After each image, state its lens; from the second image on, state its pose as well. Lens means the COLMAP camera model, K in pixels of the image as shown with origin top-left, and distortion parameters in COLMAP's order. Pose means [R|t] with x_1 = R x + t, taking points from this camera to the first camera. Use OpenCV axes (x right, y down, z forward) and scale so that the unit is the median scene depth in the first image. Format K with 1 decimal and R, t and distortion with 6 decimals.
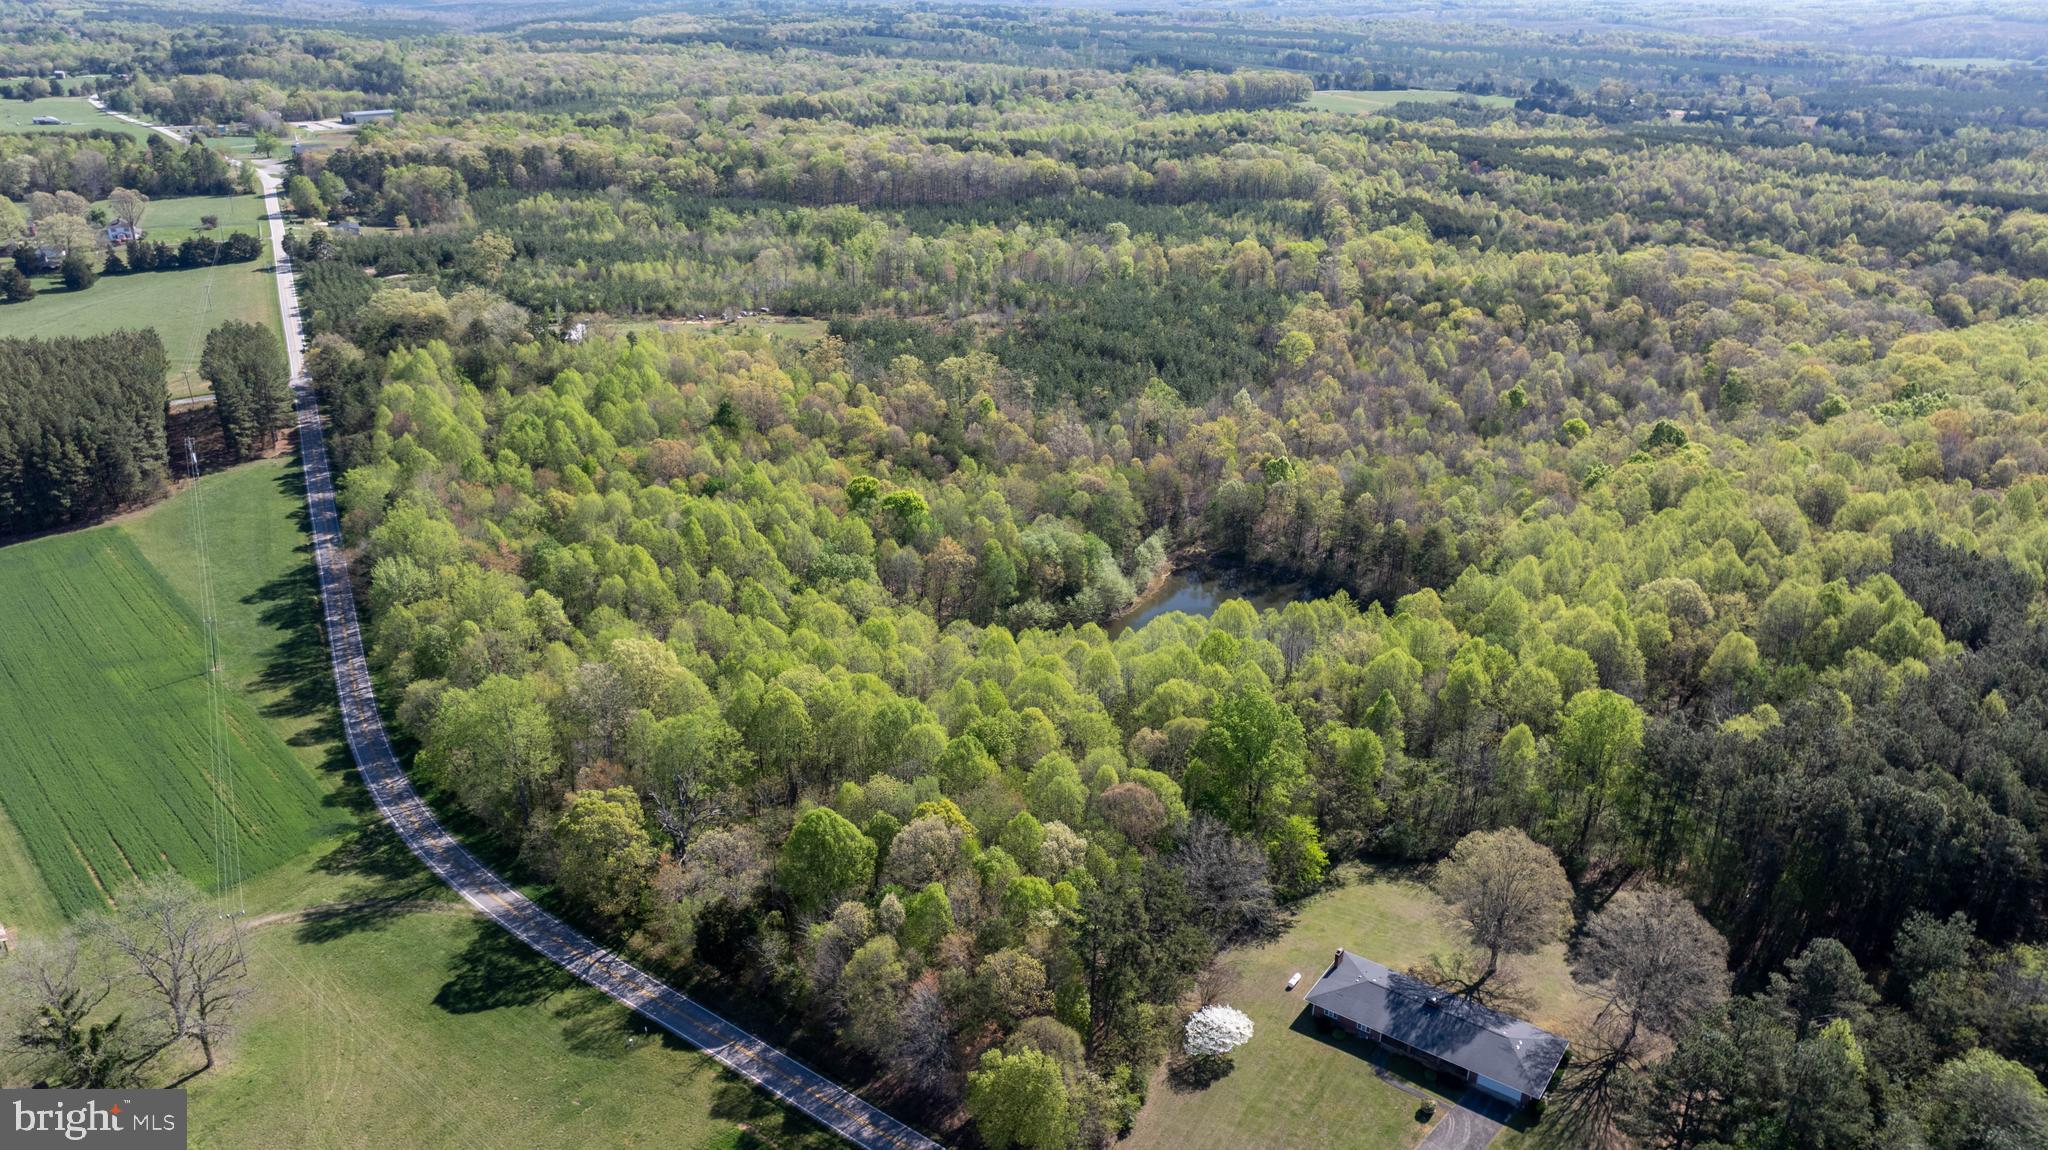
lens RADIAL K [[1481.9, 0, 1020.6], [0, 1481.9, 498.8], [0, 0, 1]] dist [-0.042566, 0.042410]
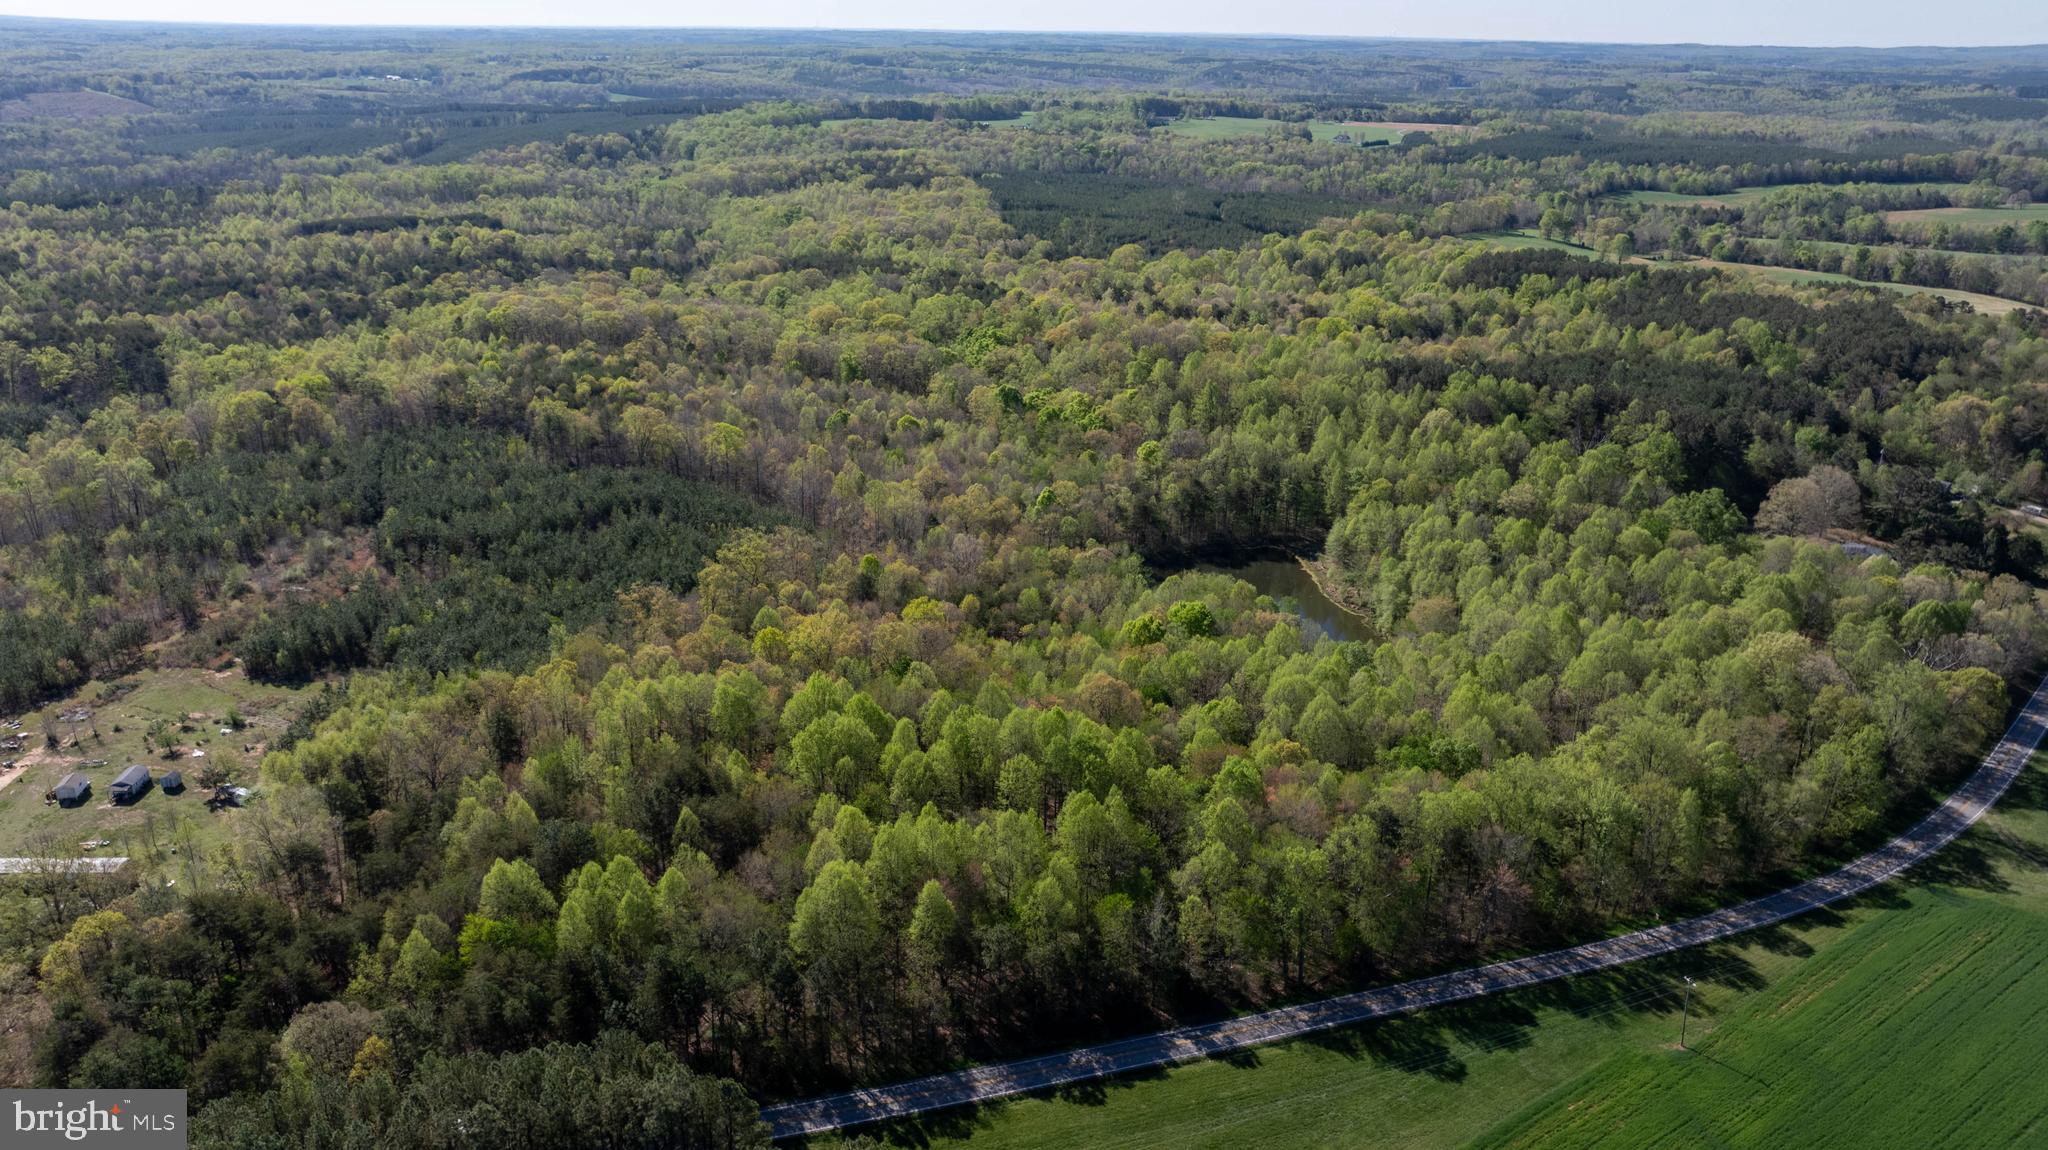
lens RADIAL K [[1450.0, 0, 1029.6], [0, 1450.0, 571.1], [0, 0, 1]] dist [-0.043119, 0.040638]
pose [[0.129649, -0.358657, 0.924422, -0.843811], [0.324419, 0.896323, 0.302255, -0.303383], [-0.936986, 0.260713, 0.232562, 0.776068]]
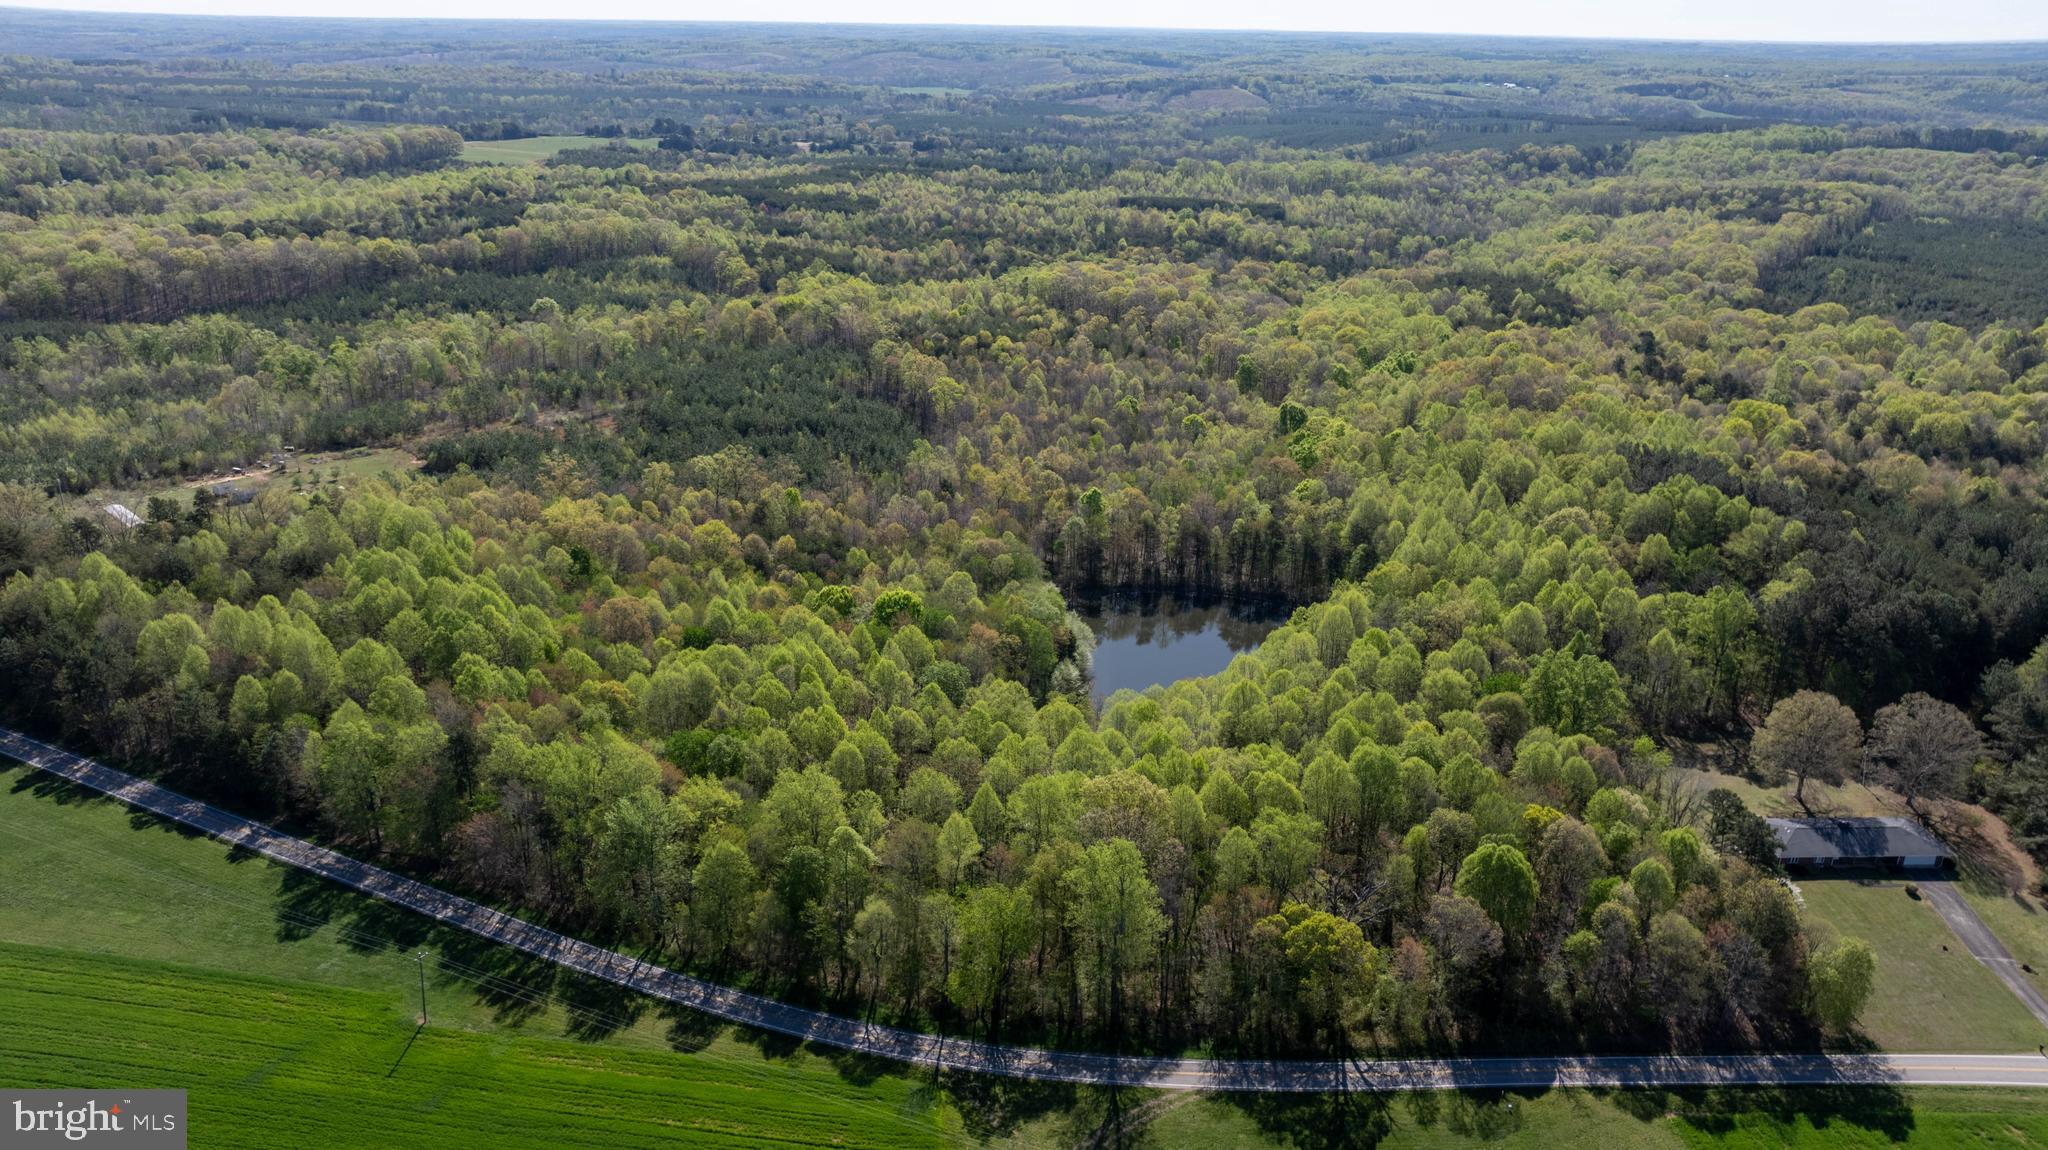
lens RADIAL K [[1448.5, 0, 1028.8], [0, 1448.5, 566.9], [0, 0, 1]] dist [-0.023047, -0.004942]
pose [[0.785912, -0.217800, 0.578710, -0.487960], [0.203404, 0.974887, 0.090672, -0.078038], [-0.583925, 0.046452, 0.810477, 0.167061]]
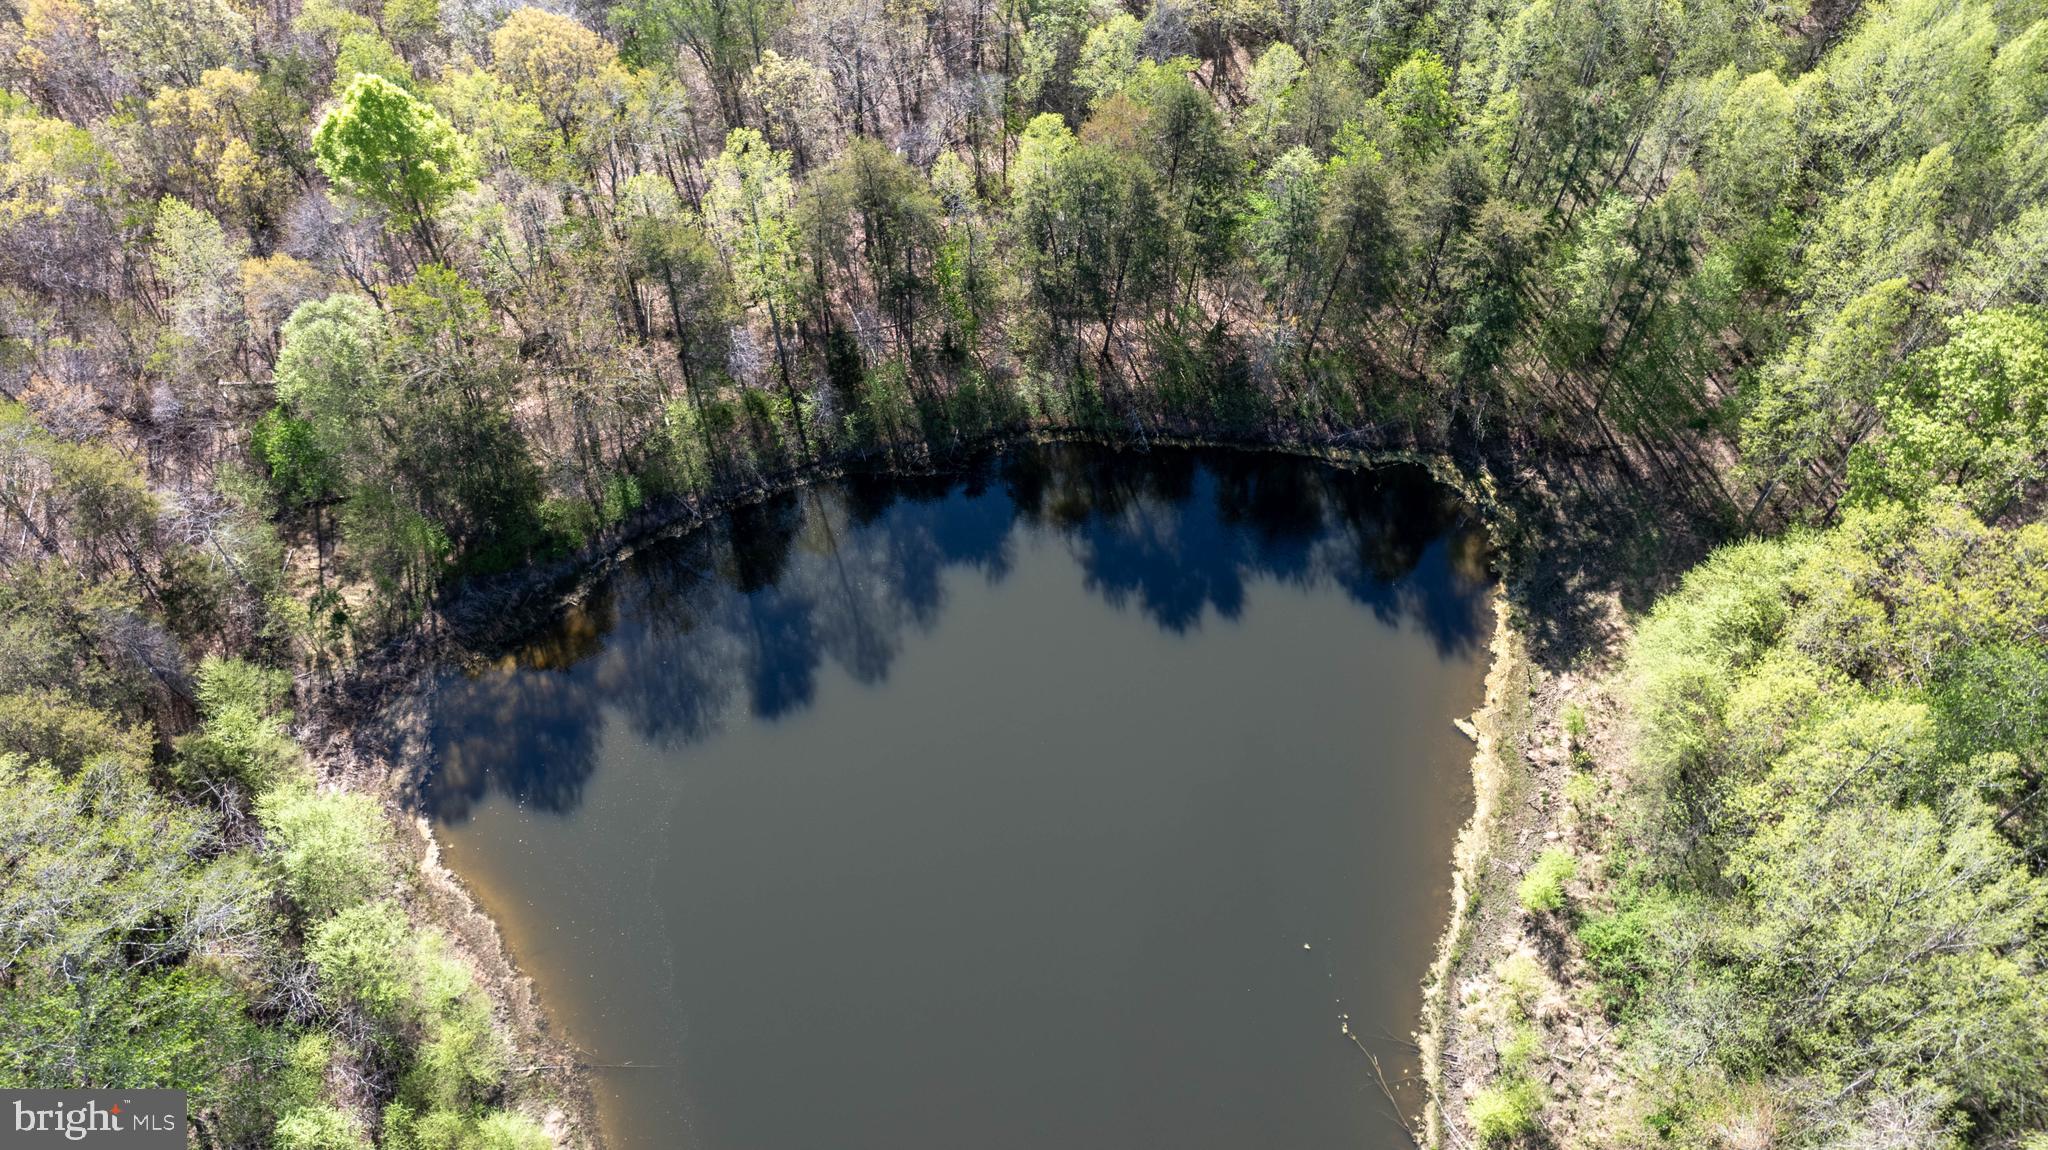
lens RADIAL K [[1450.0, 0, 1029.6], [0, 1450.0, 571.1], [0, 0, 1]] dist [-0.043119, 0.040638]
pose [[0.506278, -0.720319, 0.474156, 0.071425], [0.292368, 0.660634, 0.691436, -0.103005], [-0.811298, -0.211431, 0.545062, 0.774032]]
